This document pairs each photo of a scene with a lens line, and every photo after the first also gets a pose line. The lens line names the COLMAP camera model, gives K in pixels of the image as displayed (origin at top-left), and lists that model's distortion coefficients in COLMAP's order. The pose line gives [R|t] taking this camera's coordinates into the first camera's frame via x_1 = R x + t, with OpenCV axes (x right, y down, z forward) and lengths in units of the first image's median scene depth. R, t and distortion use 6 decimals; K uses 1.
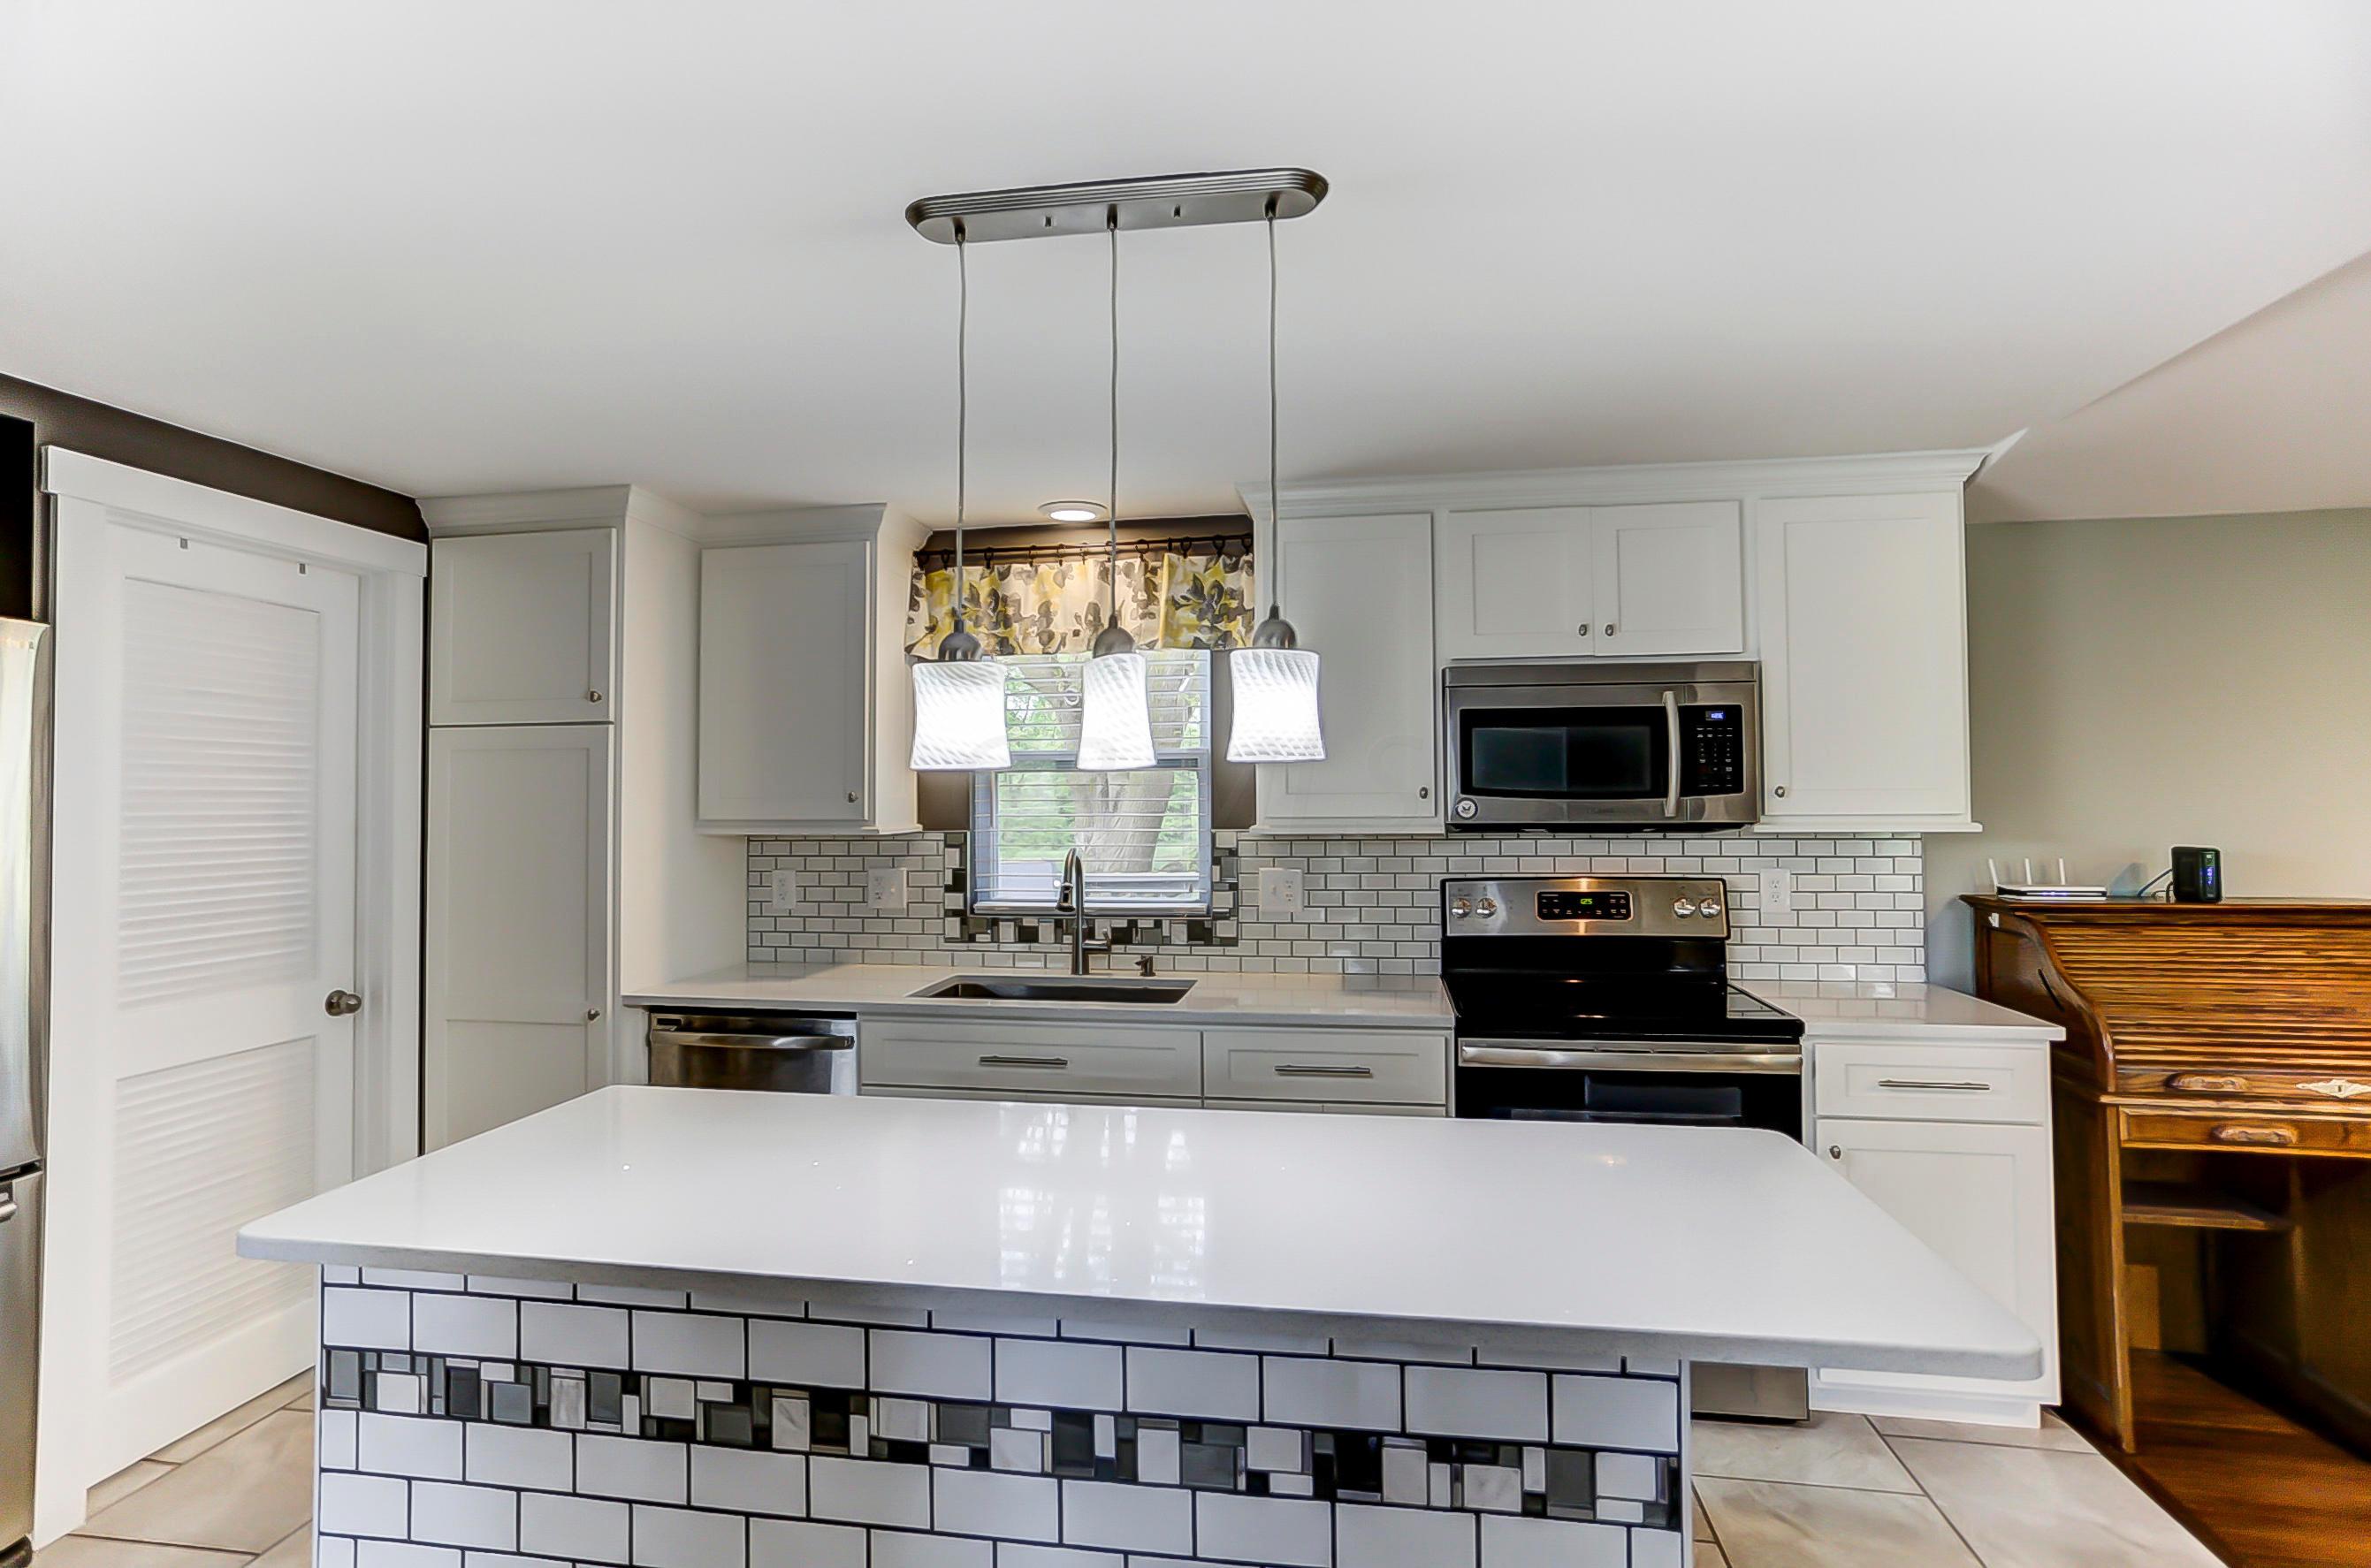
lens RADIAL K [[1199.5, 0, 1174.4], [0, 1199.5, 773.5], [0, 0, 1]] dist [-0.031981, 0.019502]
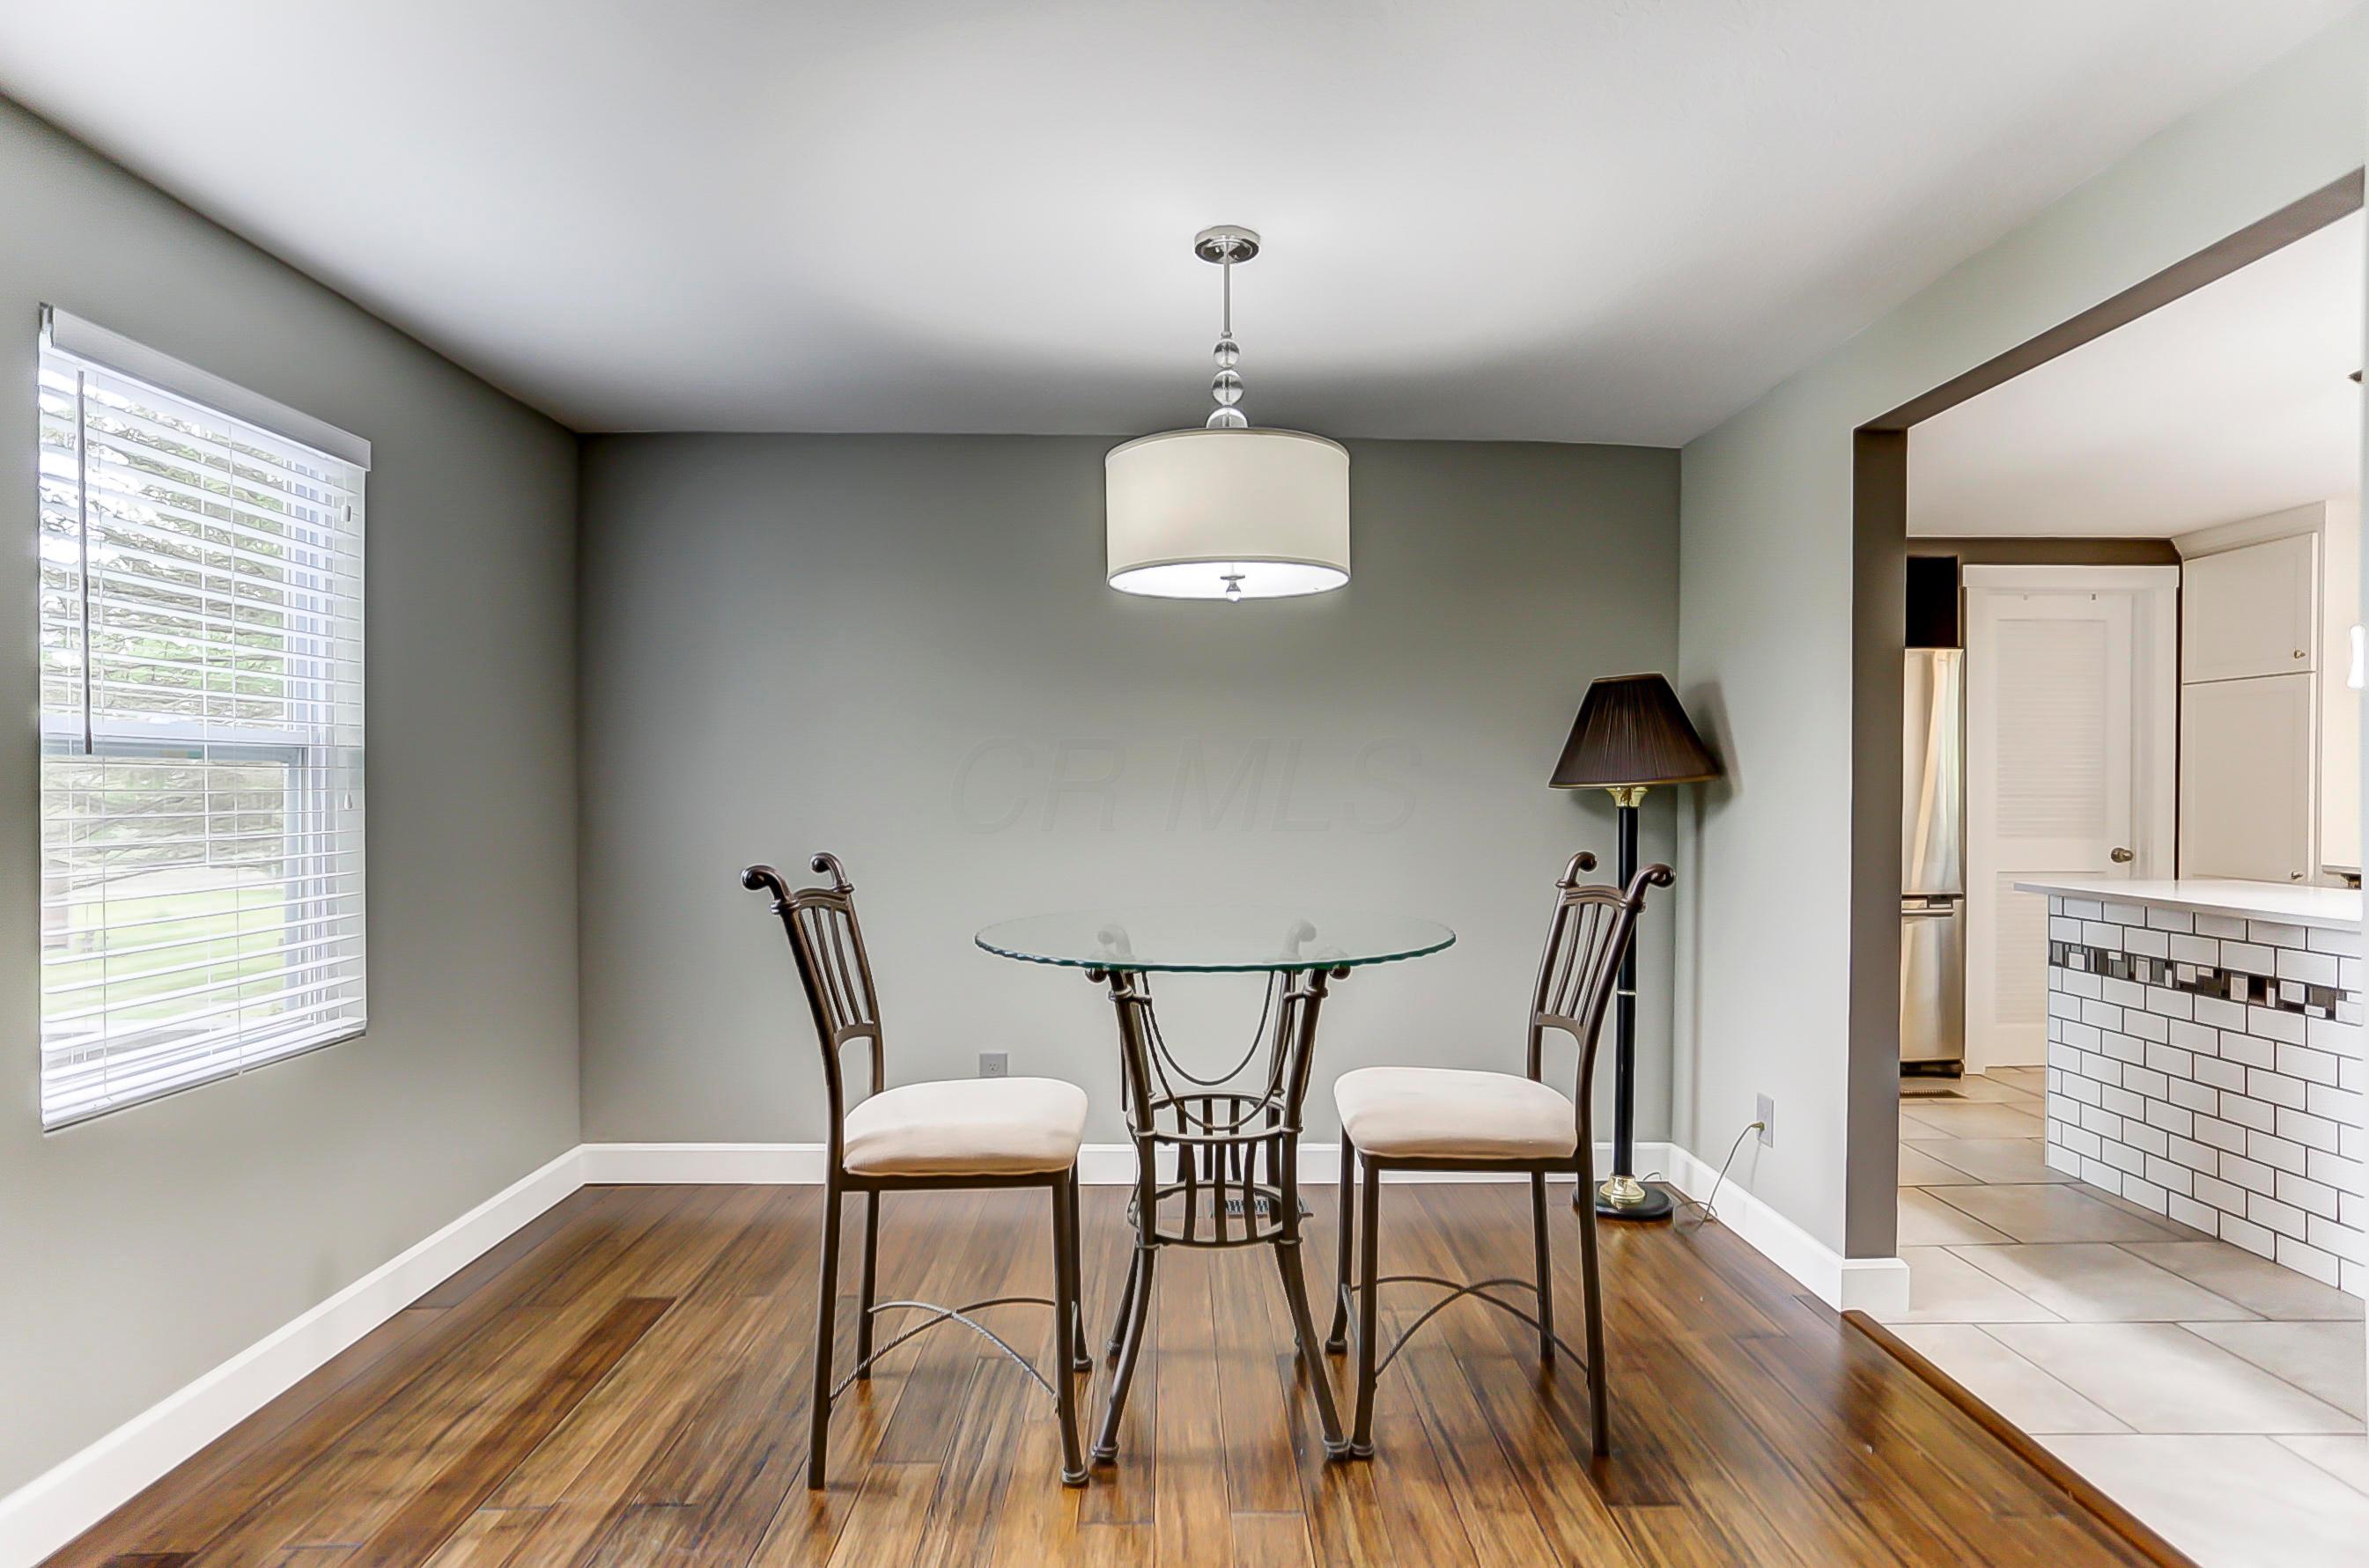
lens RADIAL K [[1198.4, 0, 1177.5], [0, 1198.4, 797.2], [0, 0, 1]] dist [-0.031981, 0.019502]
pose [[0.197822, 0.015721, -0.980112, 0.645914], [0.021125, 0.999571, 0.020297, 0.049569], [0.980010, -0.024720, 0.197405, -0.608036]]
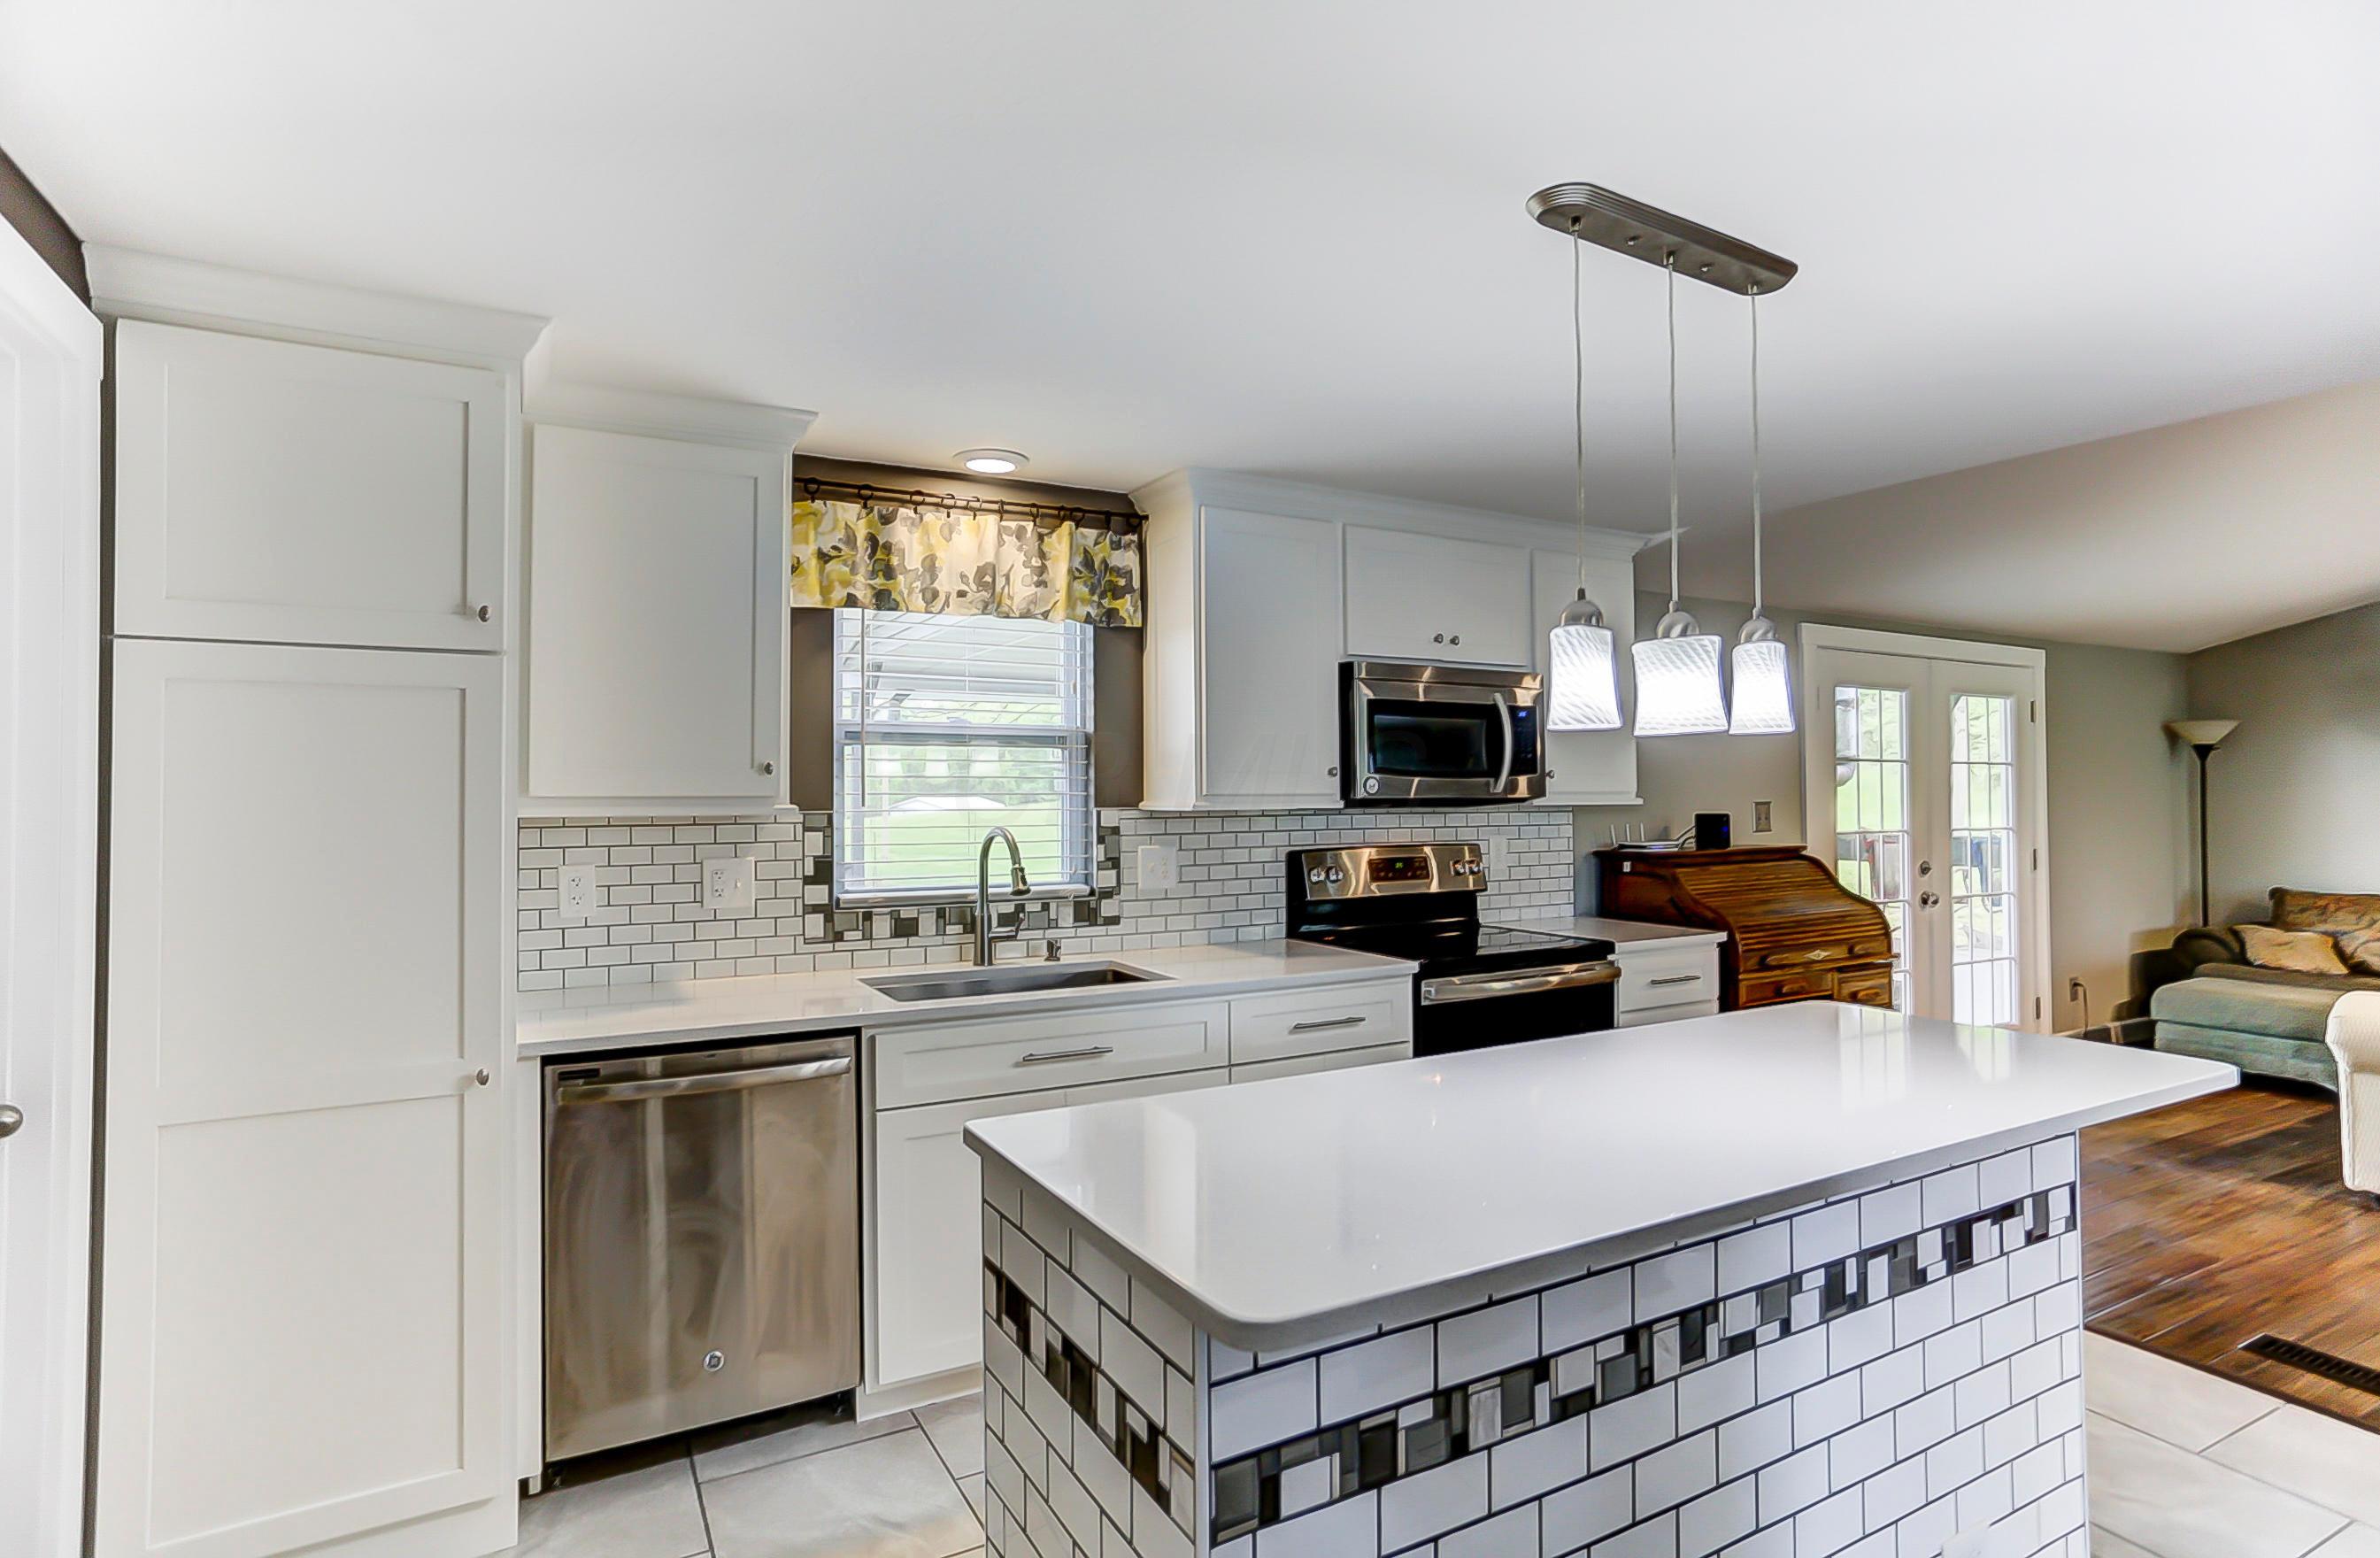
lens RADIAL K [[1188.3, 0, 1208.3], [0, 1188.3, 774.2], [0, 0, 1]] dist [-0.019410, 0.004506]
pose [[0.778477, 0.013172, 0.627535, -0.585029], [-0.014574, 0.999890, -0.002907, 0.023482], [-0.627504, -0.006882, 0.778583, 0.206630]]
